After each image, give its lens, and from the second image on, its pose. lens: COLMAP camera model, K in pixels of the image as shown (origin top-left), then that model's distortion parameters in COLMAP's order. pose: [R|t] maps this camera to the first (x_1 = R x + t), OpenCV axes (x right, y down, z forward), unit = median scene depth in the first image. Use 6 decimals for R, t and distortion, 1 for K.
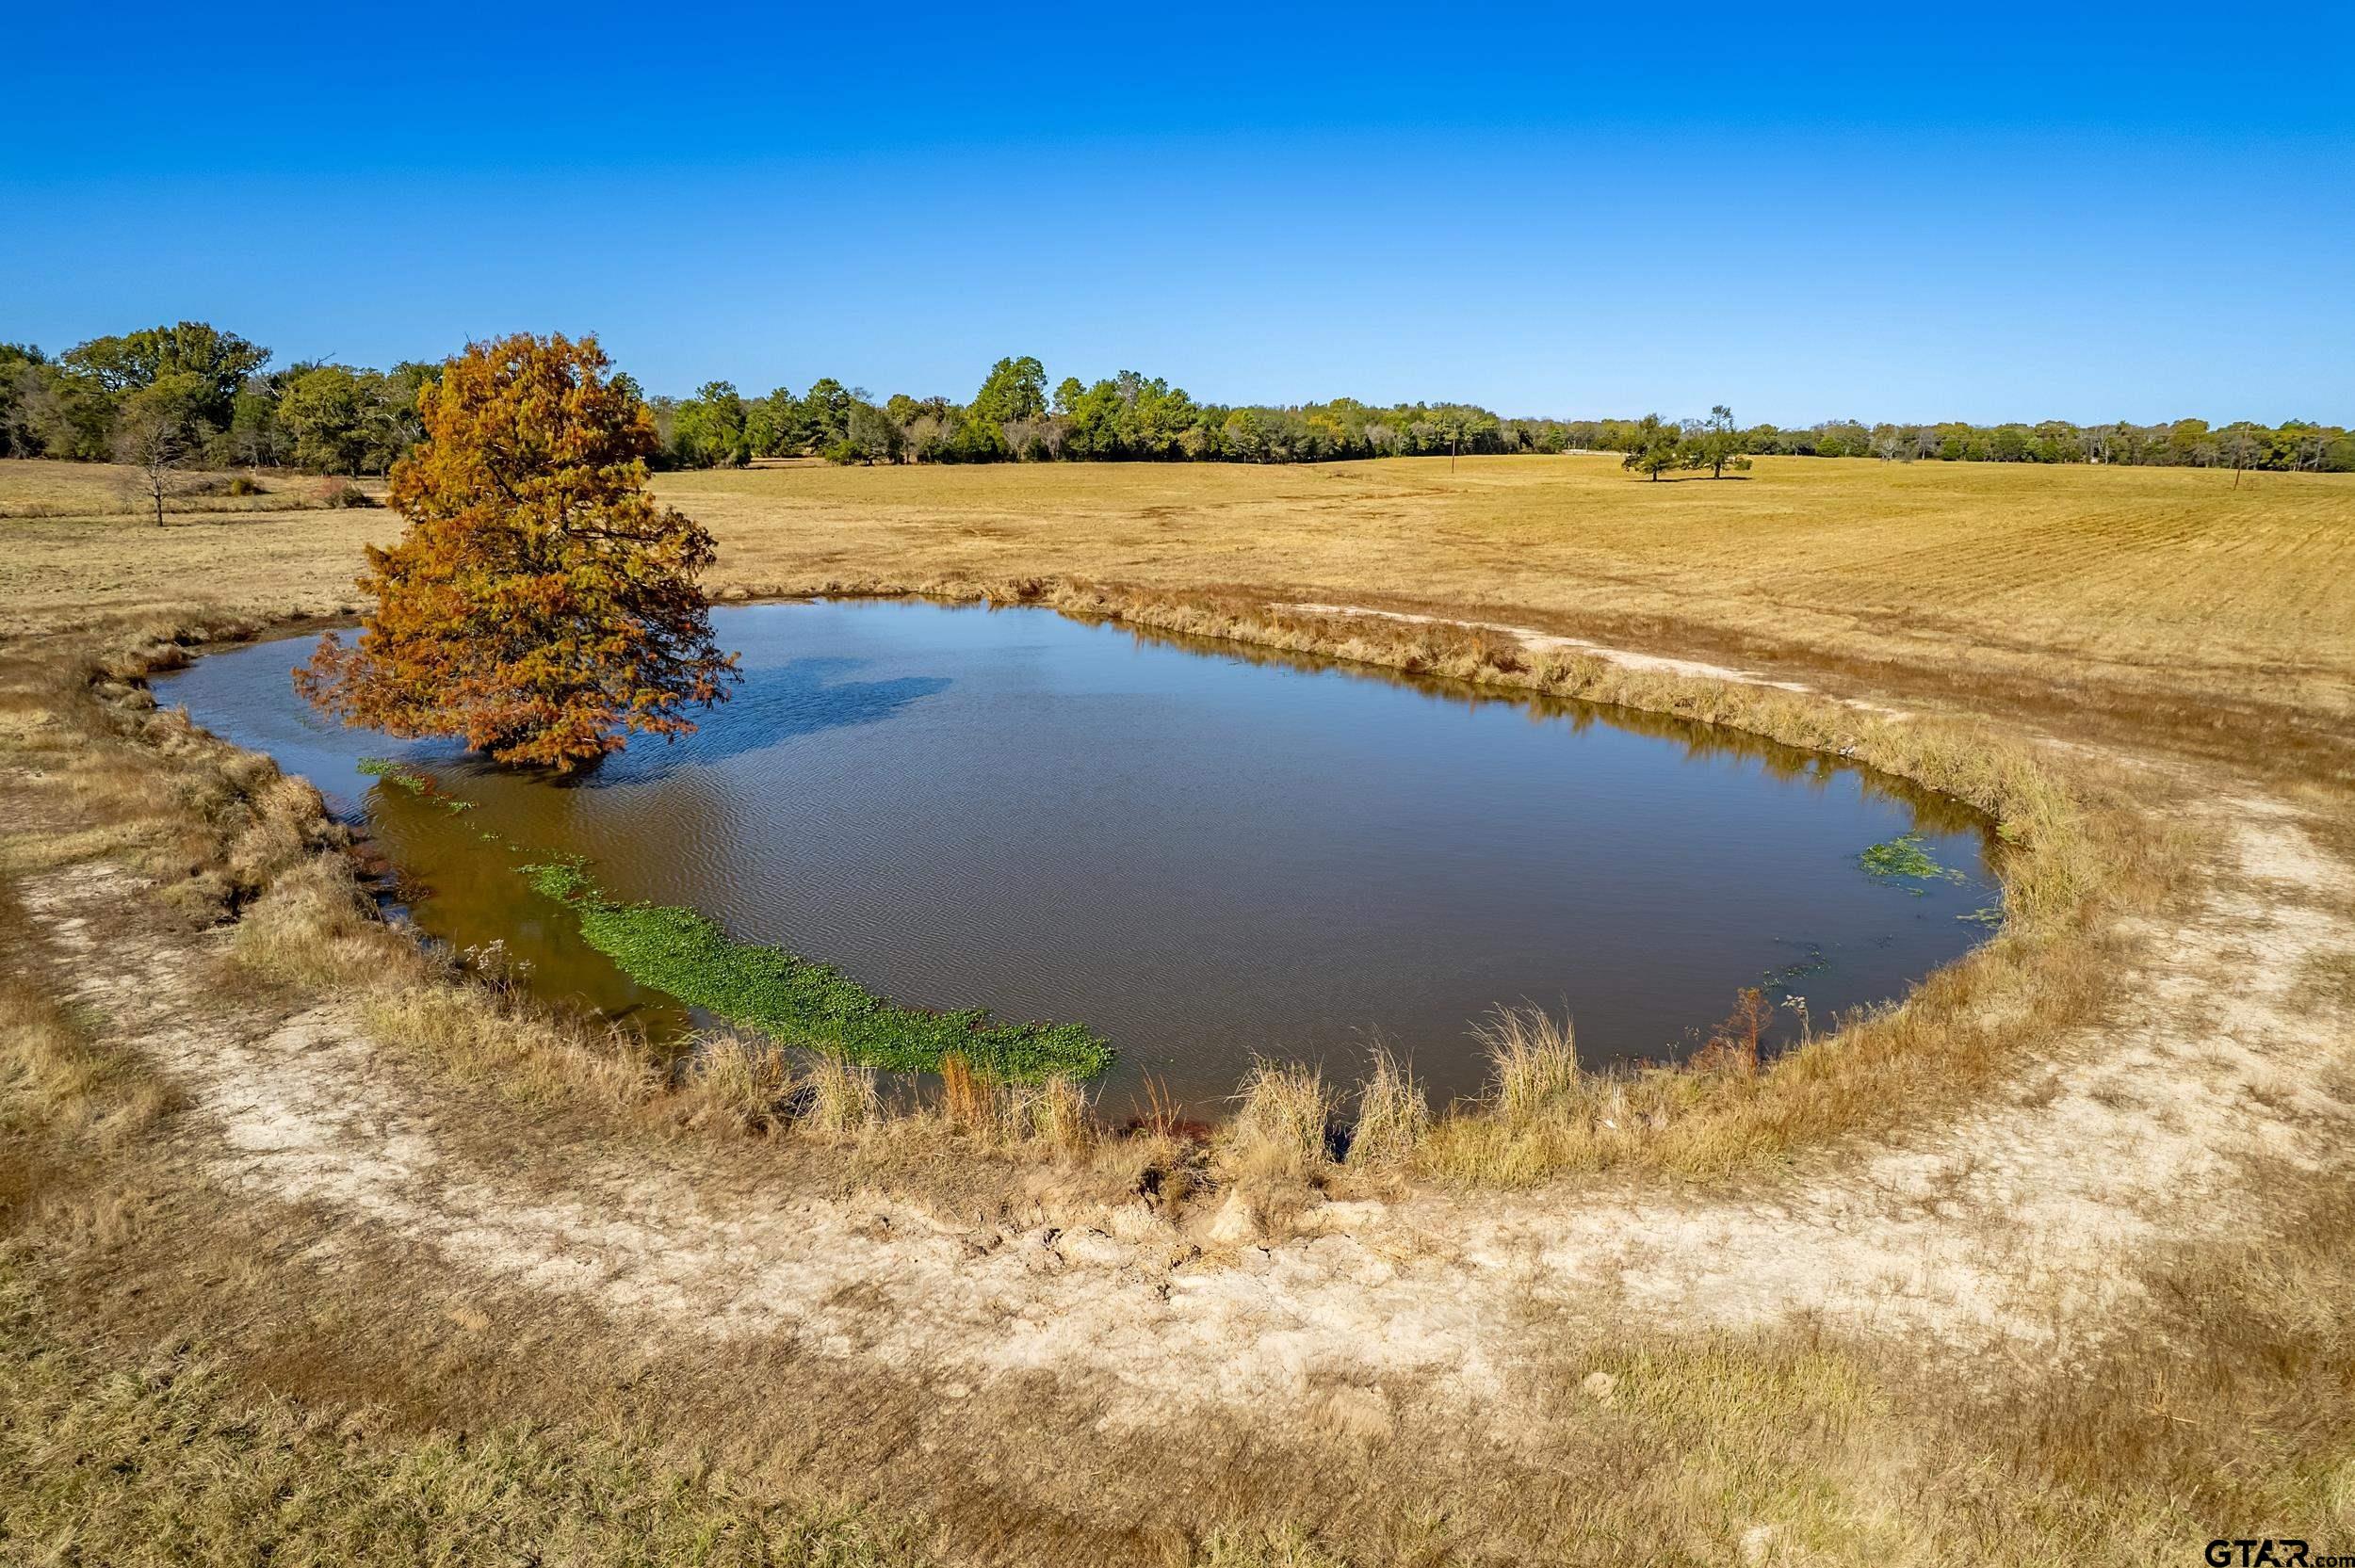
lens RADIAL K [[1521.8, 0, 1184.0], [0, 1521.8, 786.1], [0, 0, 1]] dist [-0.085035, 0.083215]
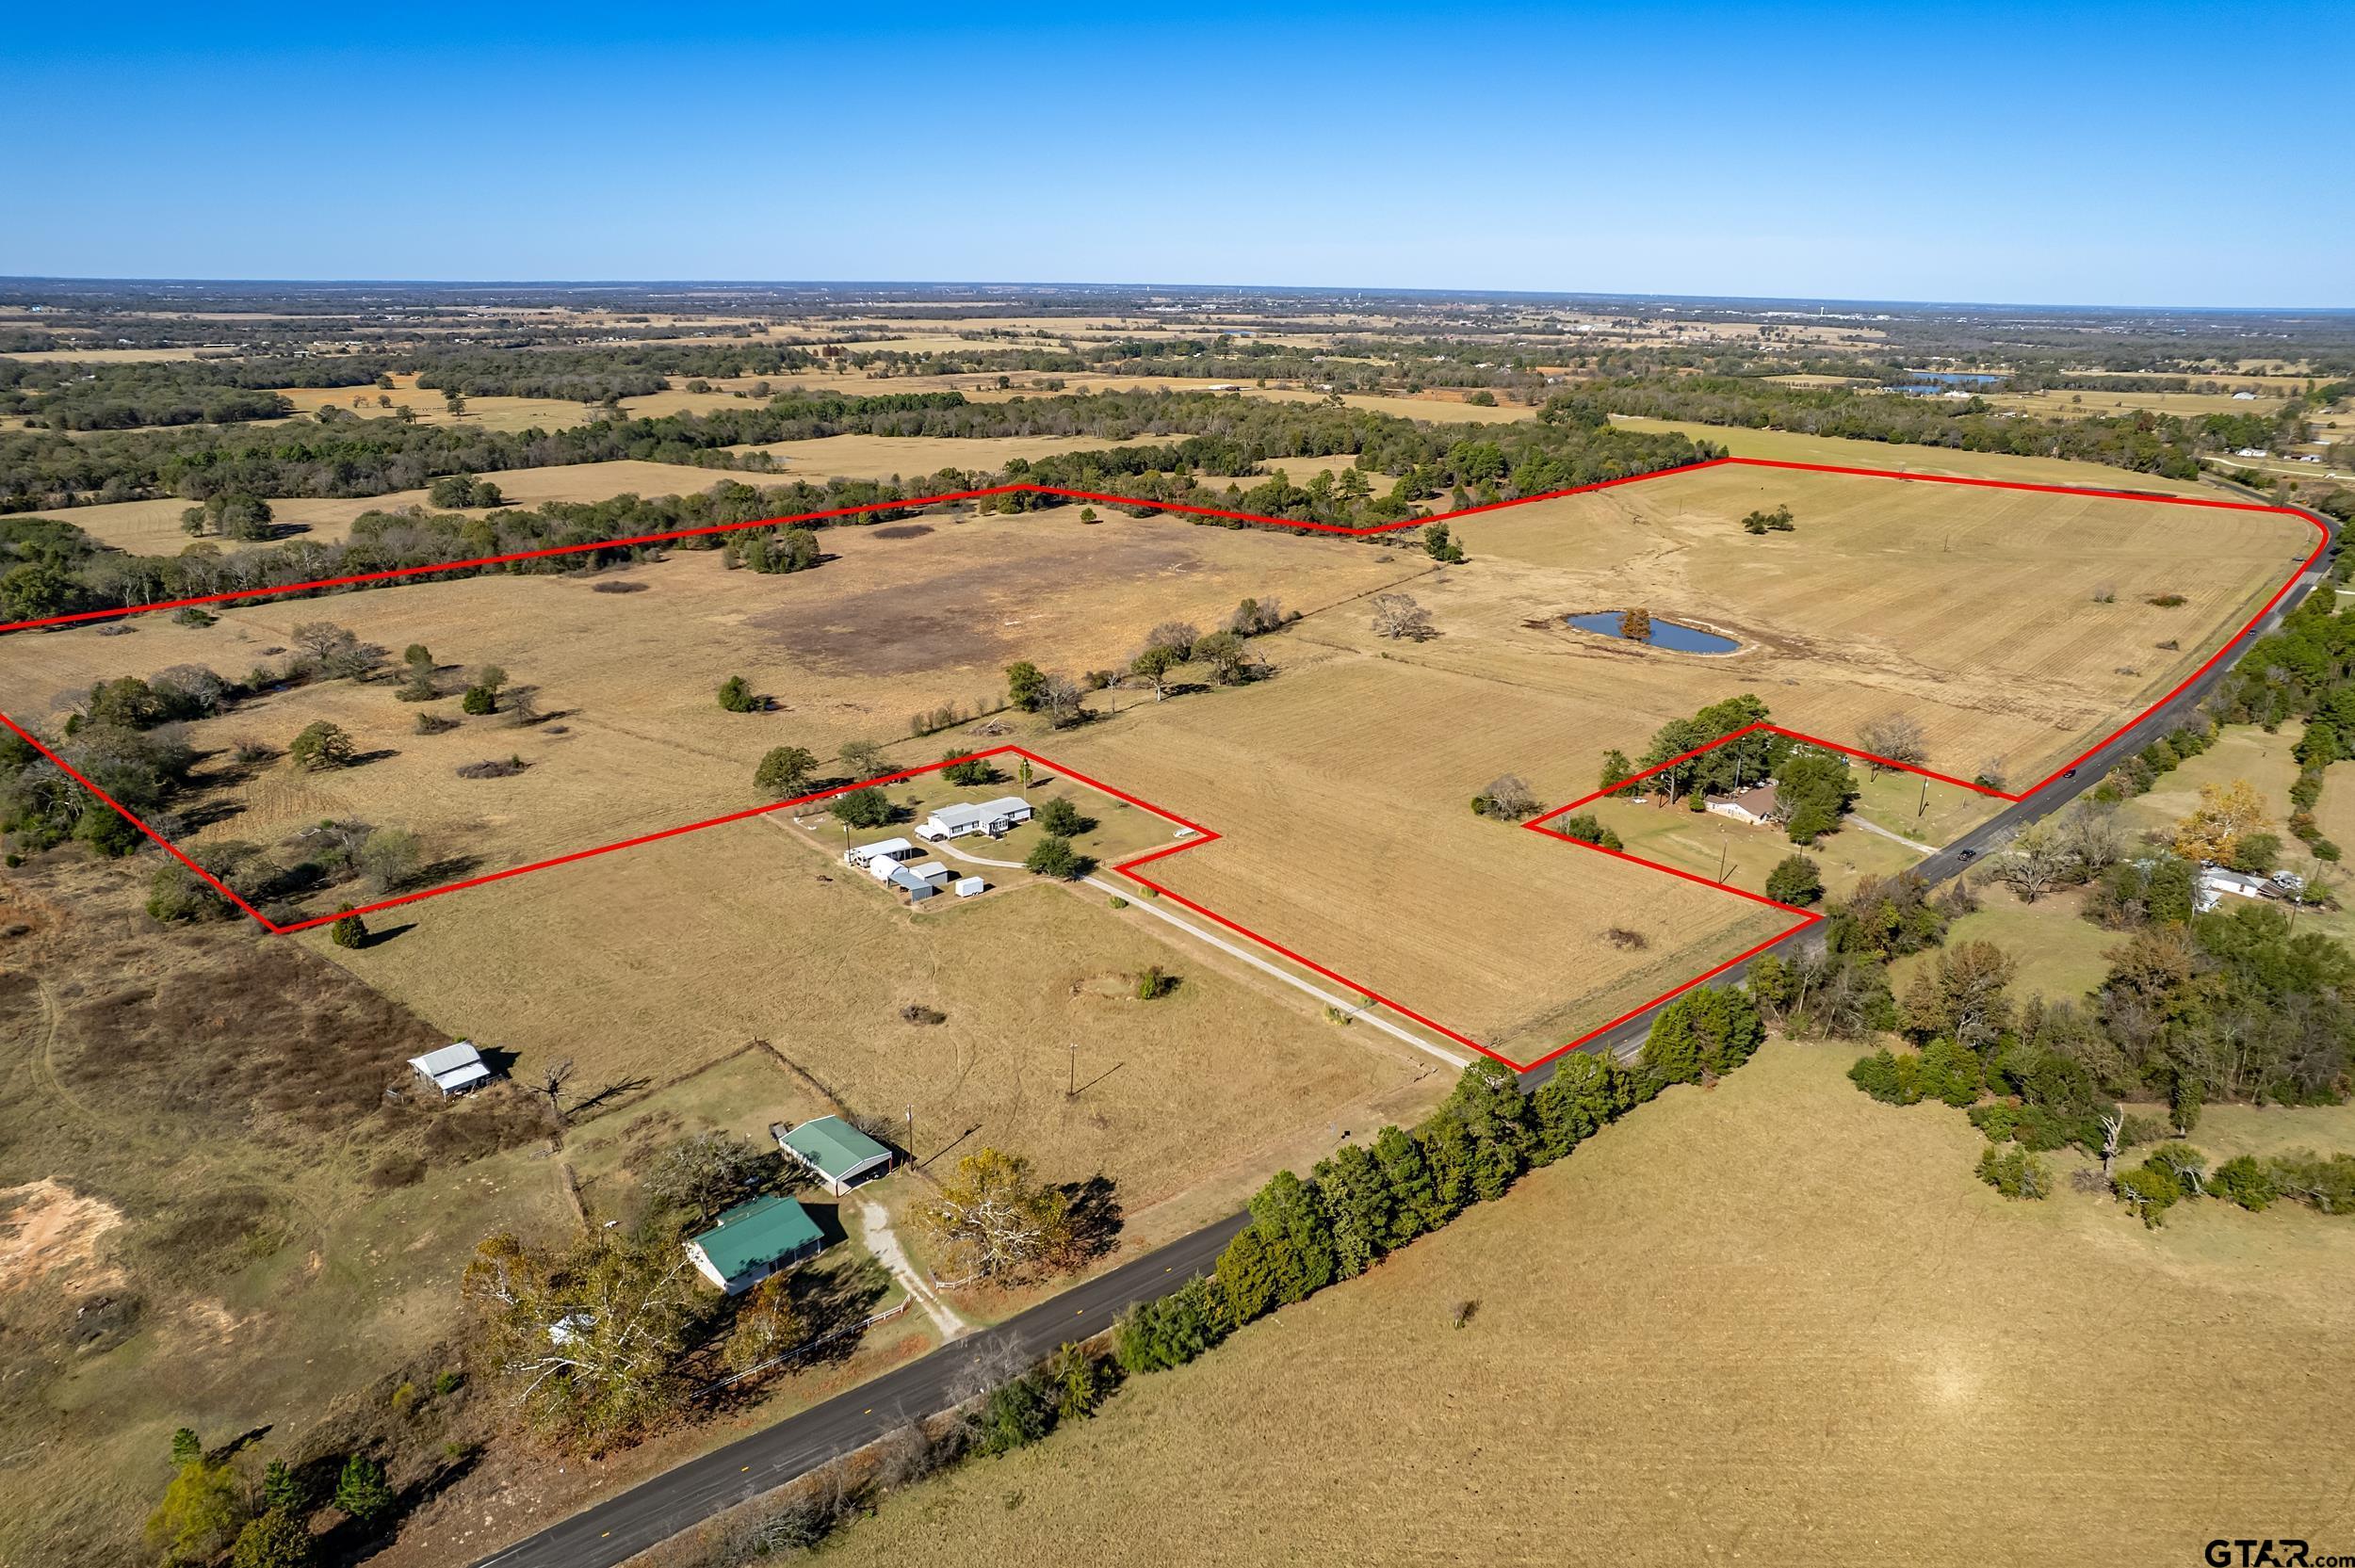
lens RADIAL K [[1521.8, 0, 1184.0], [0, 1521.8, 786.1], [0, 0, 1]] dist [-0.085035, 0.083215]
pose [[0.995148, 0.032689, -0.092805, -0.596714], [-0.022734, 0.994067, 0.106368, -0.009296], [0.095732, -0.103742, 0.989986, -2.426925]]
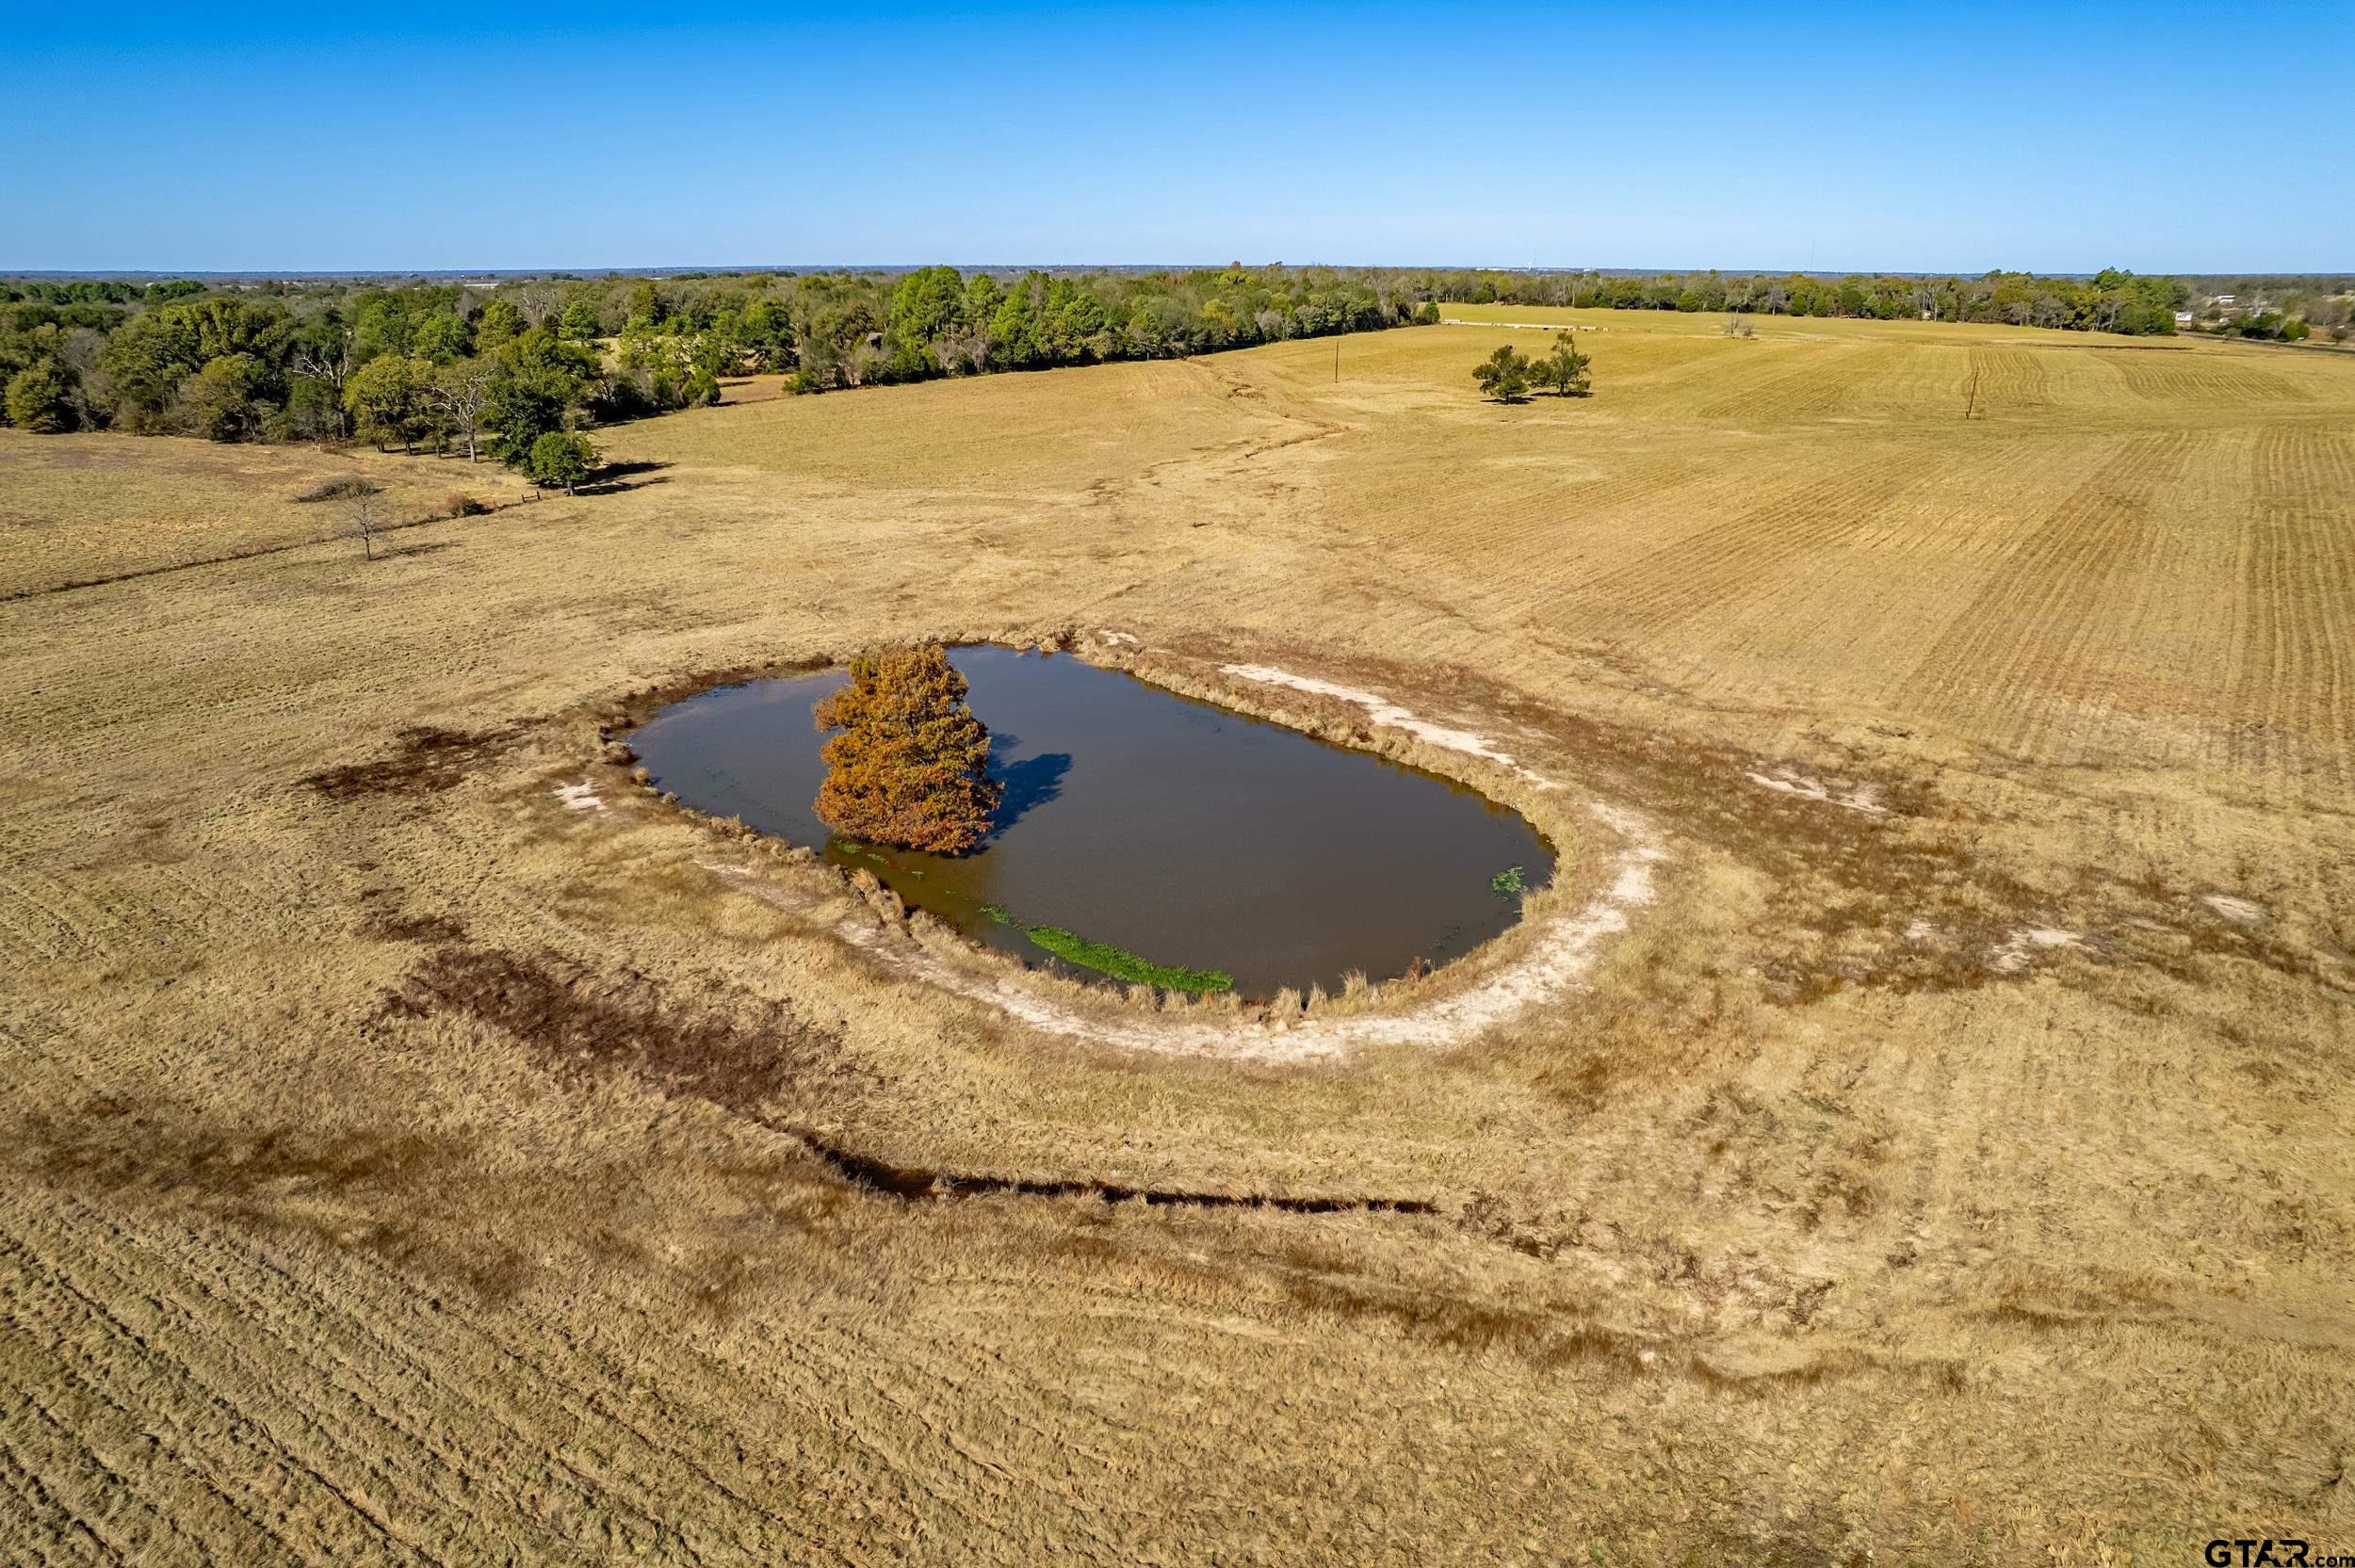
lens RADIAL K [[1521.8, 0, 1184.0], [0, 1521.8, 786.1], [0, 0, 1]] dist [-0.085035, 0.083215]
pose [[0.997030, -0.035165, 0.068521, -0.036217], [0.027000, 0.992807, 0.116638, -0.062957], [-0.072129, -0.114442, 0.990808, -0.221845]]
